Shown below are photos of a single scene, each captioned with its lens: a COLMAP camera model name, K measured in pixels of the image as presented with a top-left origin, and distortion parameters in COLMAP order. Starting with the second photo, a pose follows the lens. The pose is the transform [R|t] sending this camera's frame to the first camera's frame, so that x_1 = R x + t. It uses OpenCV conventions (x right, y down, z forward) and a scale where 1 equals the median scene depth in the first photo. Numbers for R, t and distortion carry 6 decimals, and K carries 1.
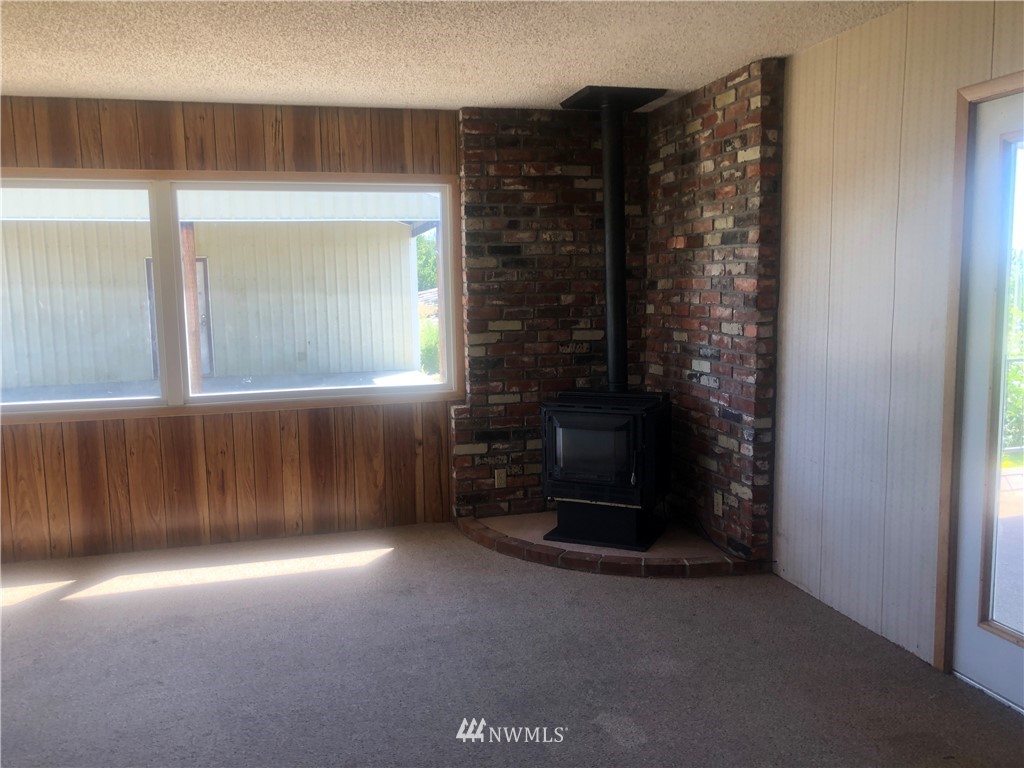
lens RADIAL K [[827.8, 0, 486.0], [0, 827.8, 384.6], [0, 0, 1]] dist [0.081135, -0.182886]
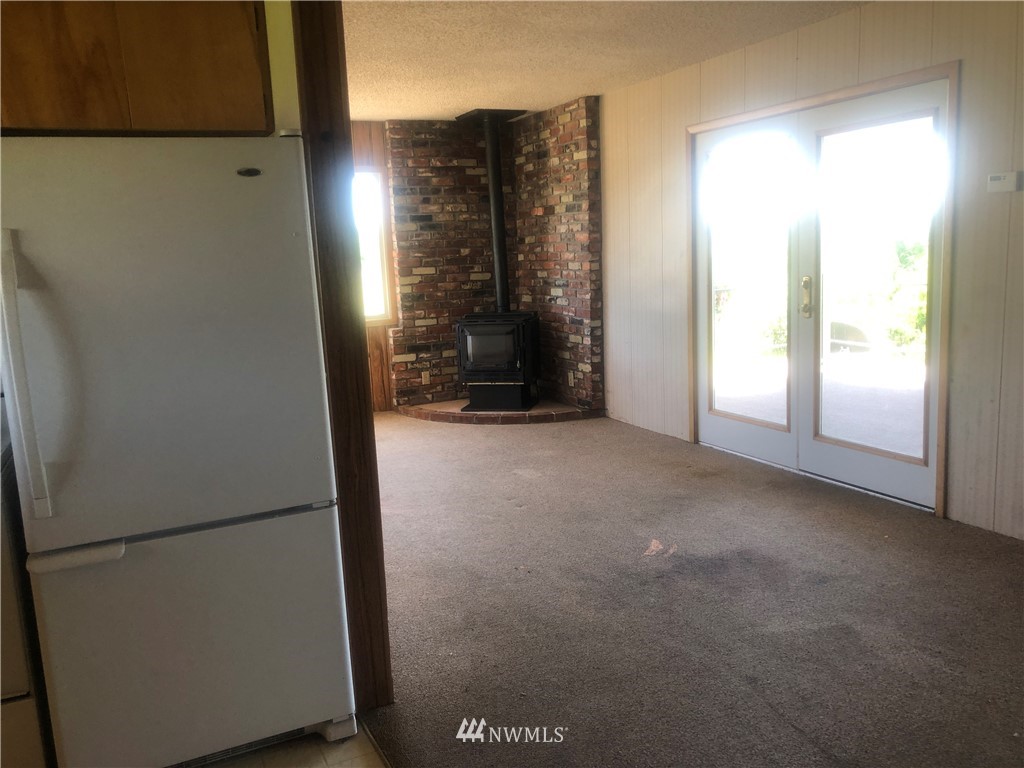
lens RADIAL K [[827.8, 0, 486.0], [0, 827.8, 384.6], [0, 0, 1]] dist [0.081135, -0.182886]
pose [[0.983046, -0.054933, 0.174938, -0.140200], [0.048412, 0.997972, 0.041333, 0.074616], [-0.176853, -0.032164, 0.983712, -0.466290]]
